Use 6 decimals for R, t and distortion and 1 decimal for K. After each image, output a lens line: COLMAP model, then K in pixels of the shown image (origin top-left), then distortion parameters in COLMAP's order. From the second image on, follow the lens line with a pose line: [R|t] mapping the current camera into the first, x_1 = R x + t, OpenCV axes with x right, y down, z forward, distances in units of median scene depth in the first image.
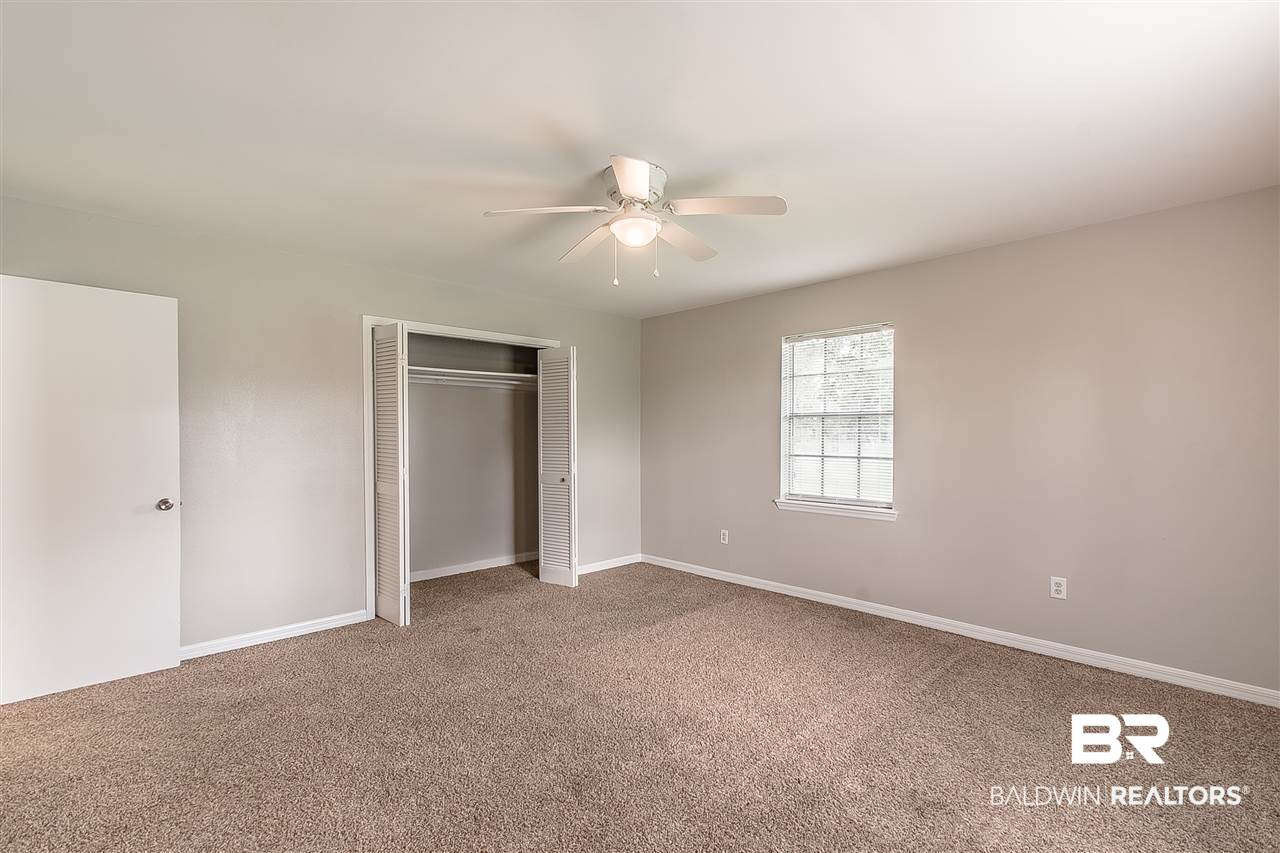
lens RADIAL K [[577.4, 0, 641.7], [0, 577.4, 433.0], [0, 0, 1]] dist [0.005200, 0.000316]
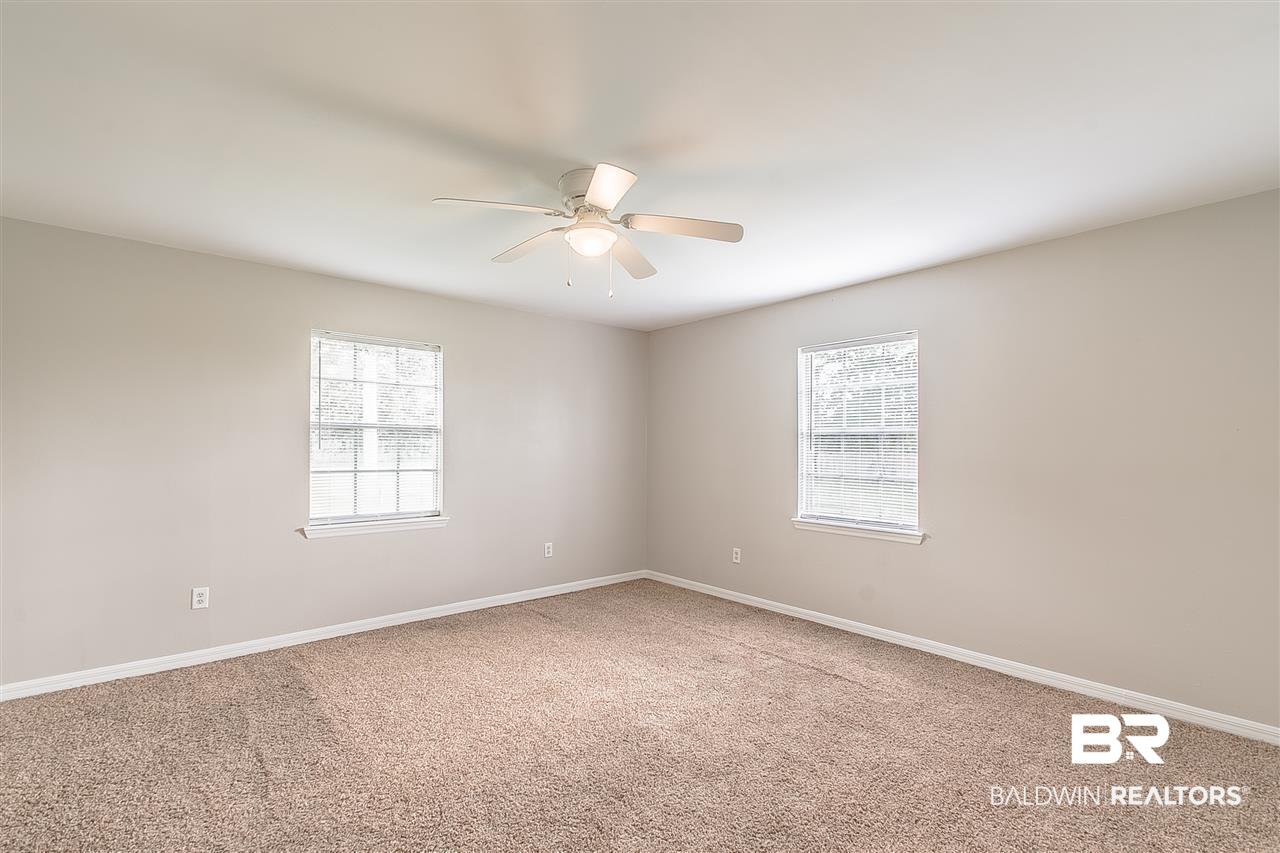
lens RADIAL K [[577.4, 0, 637.5], [0, 577.4, 431.9], [0, 0, 1]] dist [0.005200, 0.000316]
pose [[0.062040, 0.026927, 0.997710, -0.619266], [-0.006812, 0.999624, -0.026555, -0.000895], [-0.998050, -0.005149, 0.062200, 0.543925]]
